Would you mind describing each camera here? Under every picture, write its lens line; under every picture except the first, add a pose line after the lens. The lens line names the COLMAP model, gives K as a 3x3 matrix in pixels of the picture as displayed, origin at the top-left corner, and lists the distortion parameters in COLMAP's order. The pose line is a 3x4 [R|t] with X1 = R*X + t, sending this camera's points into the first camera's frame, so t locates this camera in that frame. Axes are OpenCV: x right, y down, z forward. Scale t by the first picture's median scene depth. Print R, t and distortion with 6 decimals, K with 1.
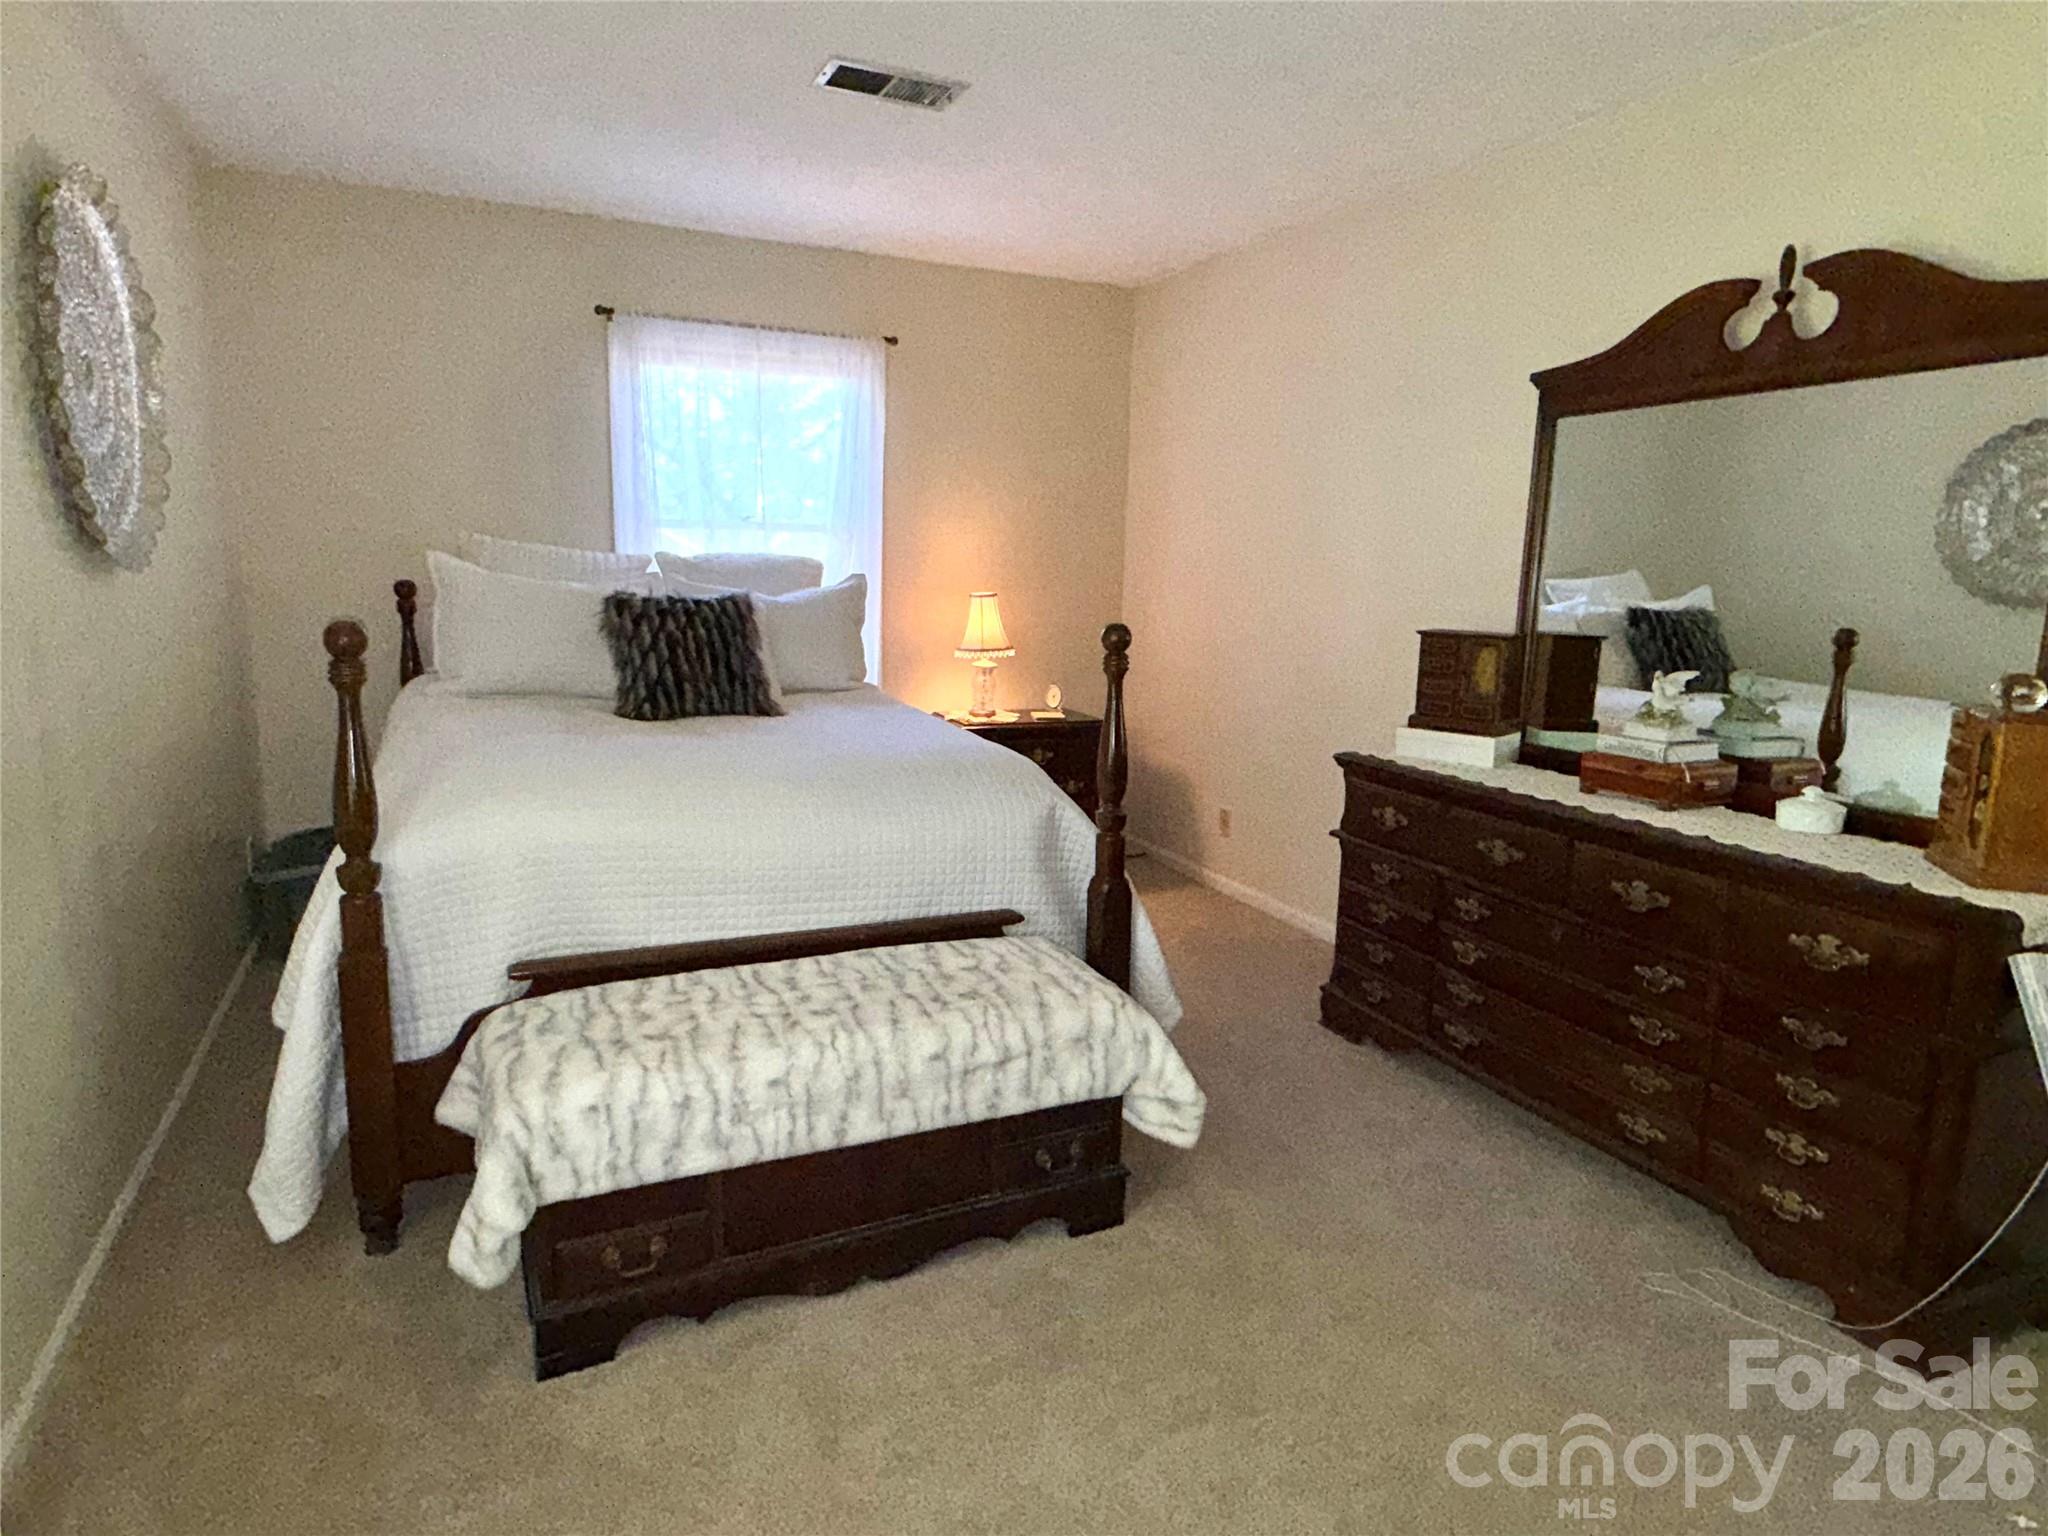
lens RADIAL K [[1192.0, 0, 1023.8], [0, 1192.0, 760.0], [0, 0, 1]] dist [-0.007950, -0.001587]
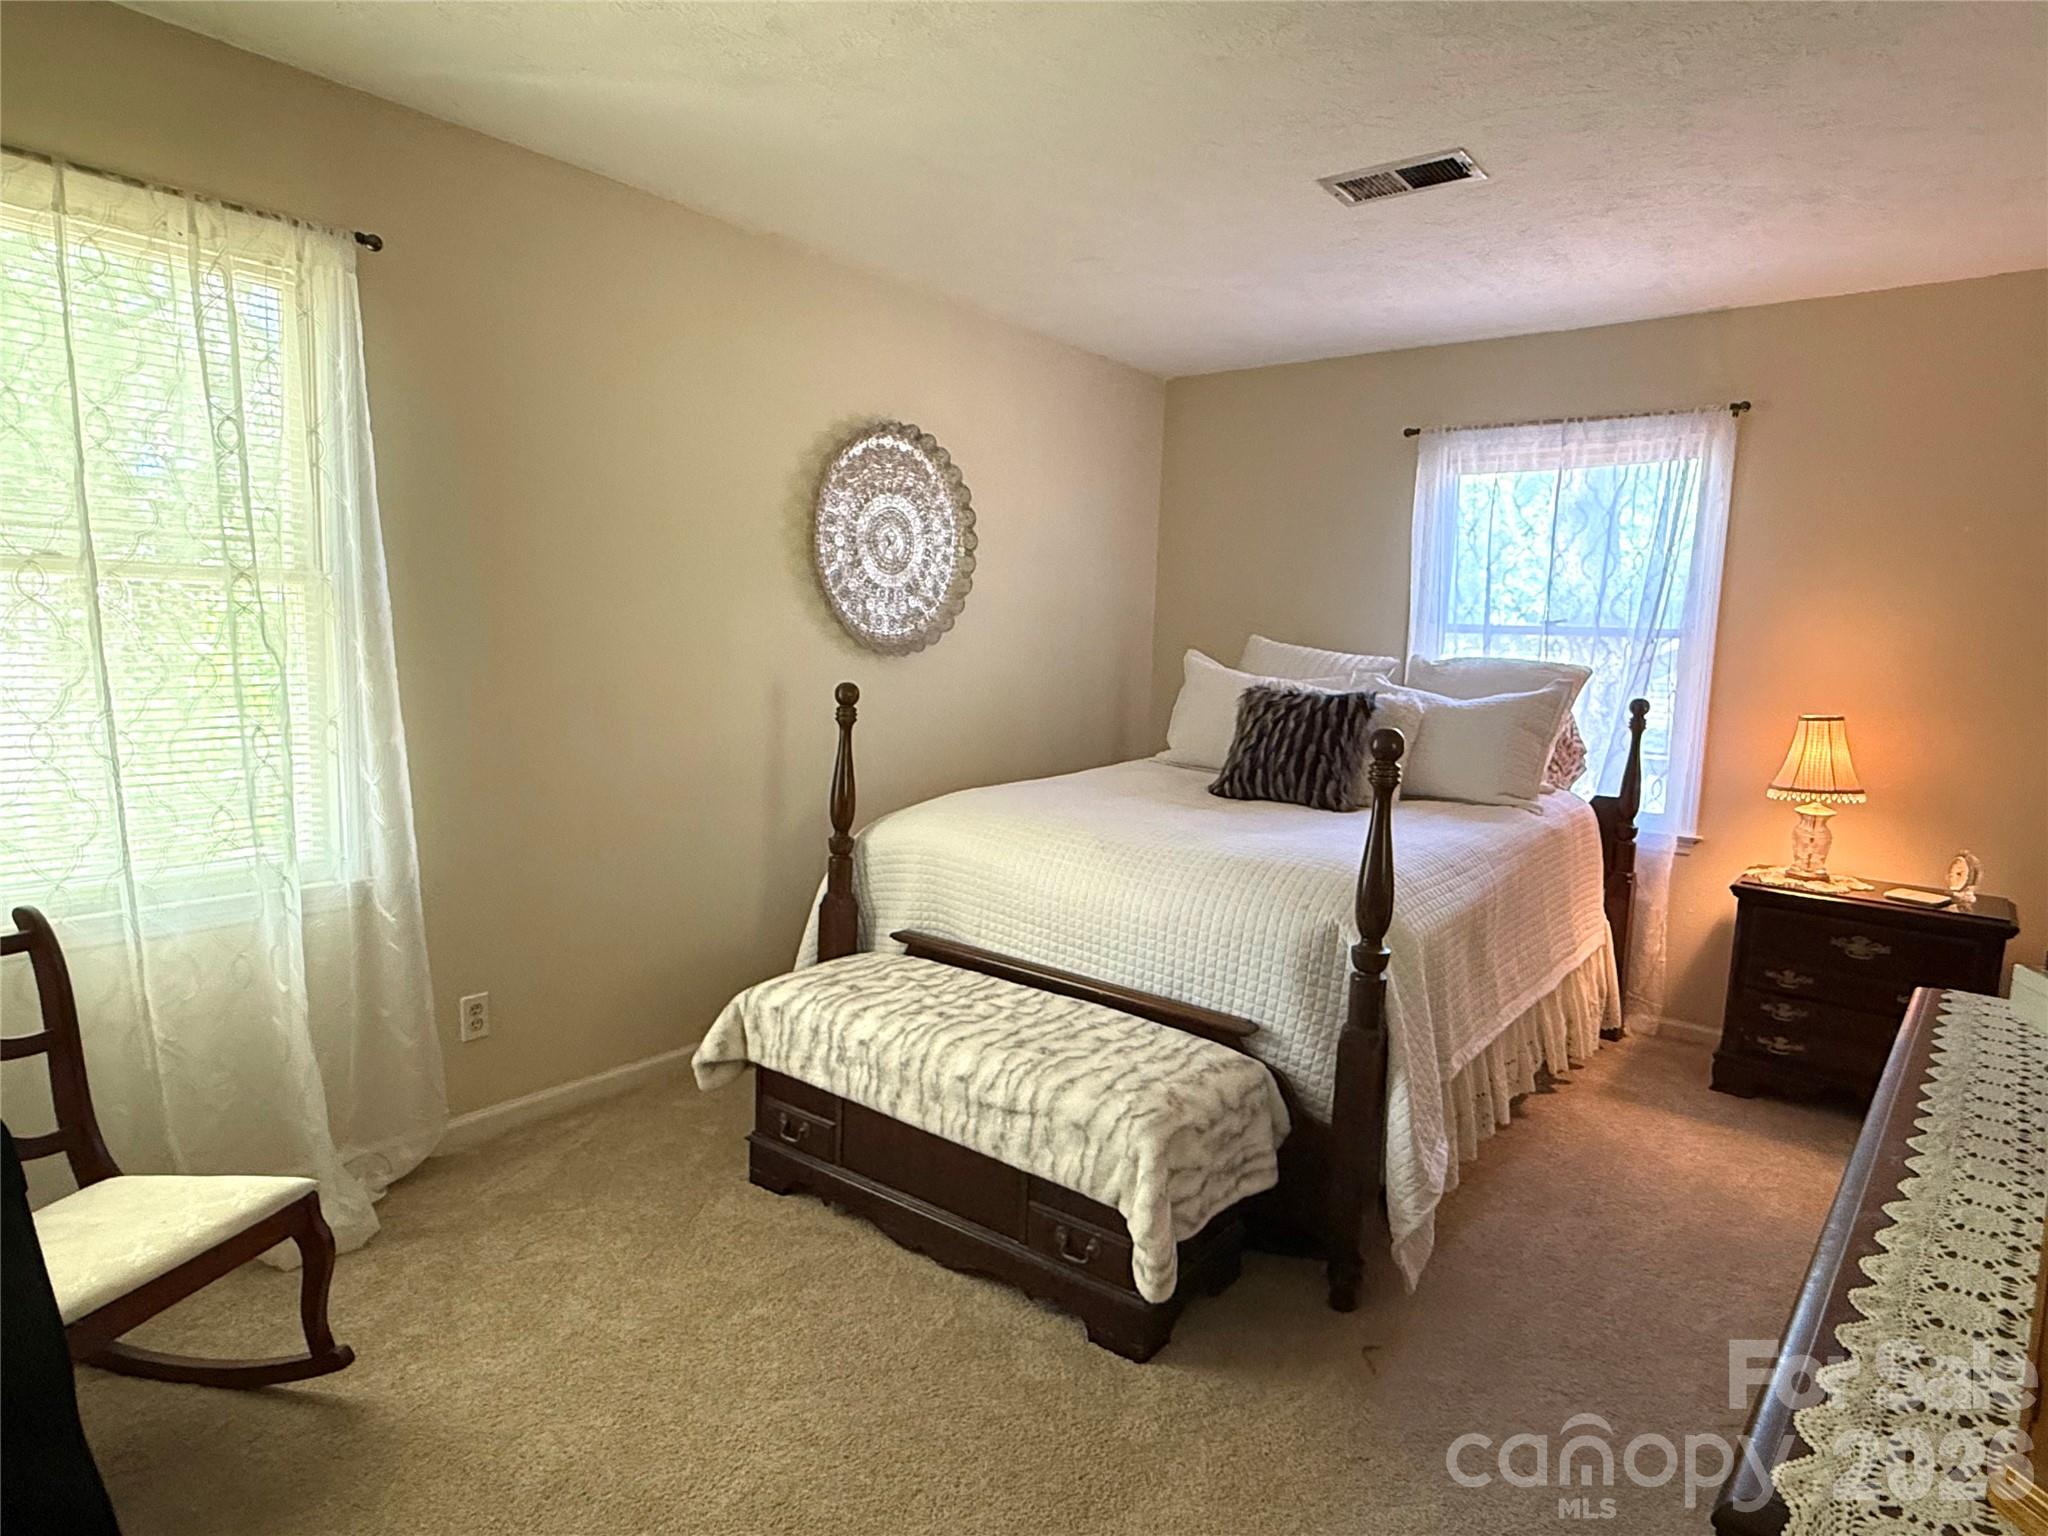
lens RADIAL K [[1192.0, 0, 1022.1], [0, 1192.0, 773.8], [0, 0, 1]] dist [-0.007950, -0.001587]
pose [[0.421885, 0.089366, -0.902234, 0.891487], [-0.178376, 0.983862, 0.014043, -0.054175], [0.888929, 0.155013, 0.431017, 0.504296]]
